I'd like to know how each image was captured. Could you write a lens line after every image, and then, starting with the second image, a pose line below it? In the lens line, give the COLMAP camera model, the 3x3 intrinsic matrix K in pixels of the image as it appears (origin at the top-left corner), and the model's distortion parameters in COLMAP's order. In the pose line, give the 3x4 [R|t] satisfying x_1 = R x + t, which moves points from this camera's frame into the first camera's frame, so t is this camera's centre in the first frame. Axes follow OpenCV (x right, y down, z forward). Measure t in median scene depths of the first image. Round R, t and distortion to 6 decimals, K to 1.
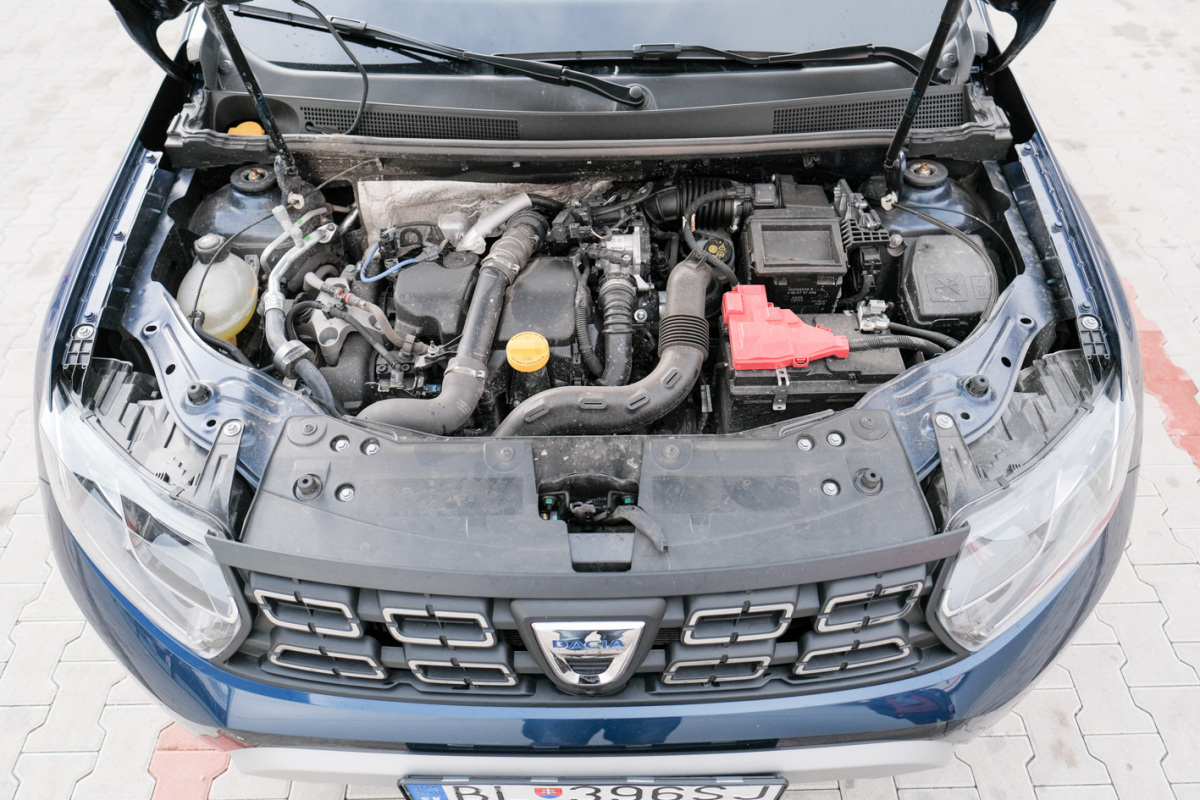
lens RADIAL K [[852.3, 0, 599.5], [0, 852.3, 400.2], [0, 0, 1]] dist [-0.026171, 0.012783]
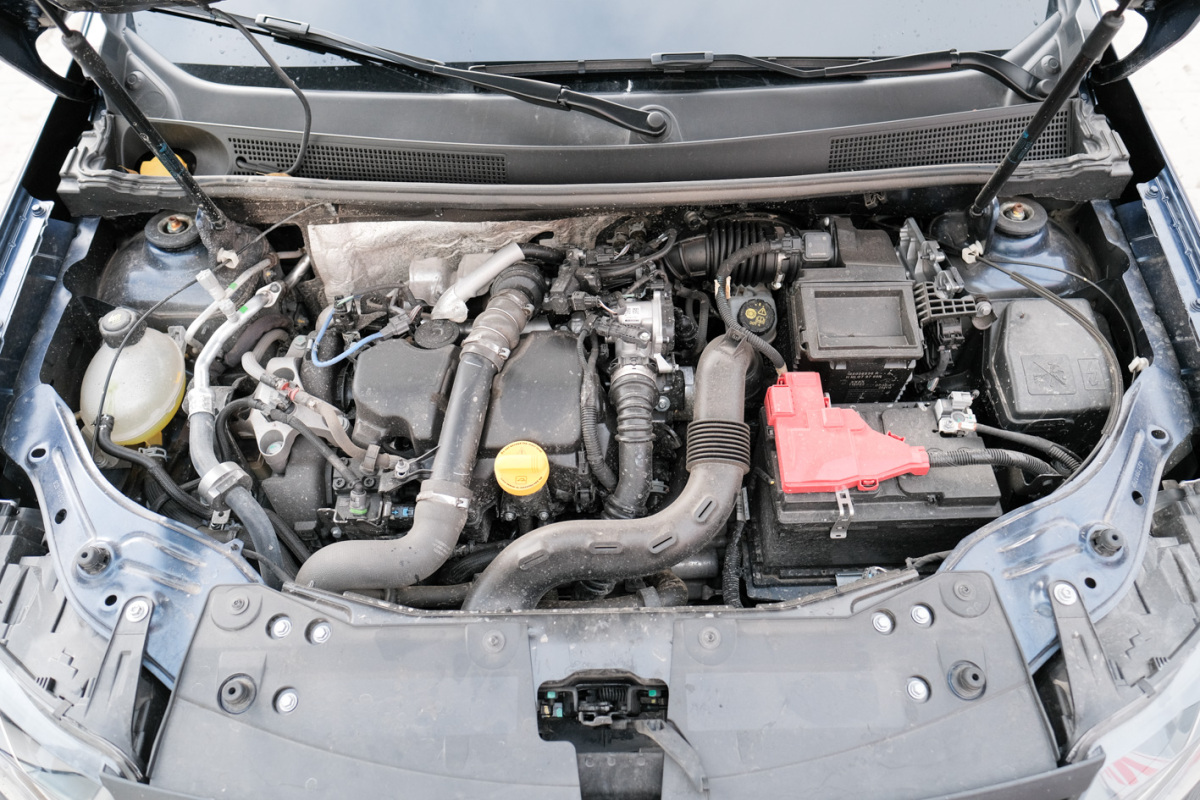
lens RADIAL K [[852.3, 0, 600.4], [0, 852.3, 400.0], [0, 0, 1]] dist [-0.026171, 0.012783]
pose [[0.999969, -0.007824, 0.001160, -0.011024], [0.007694, 0.996245, 0.086241, -0.179783], [-0.001830, -0.086229, 0.996274, 0.208340]]
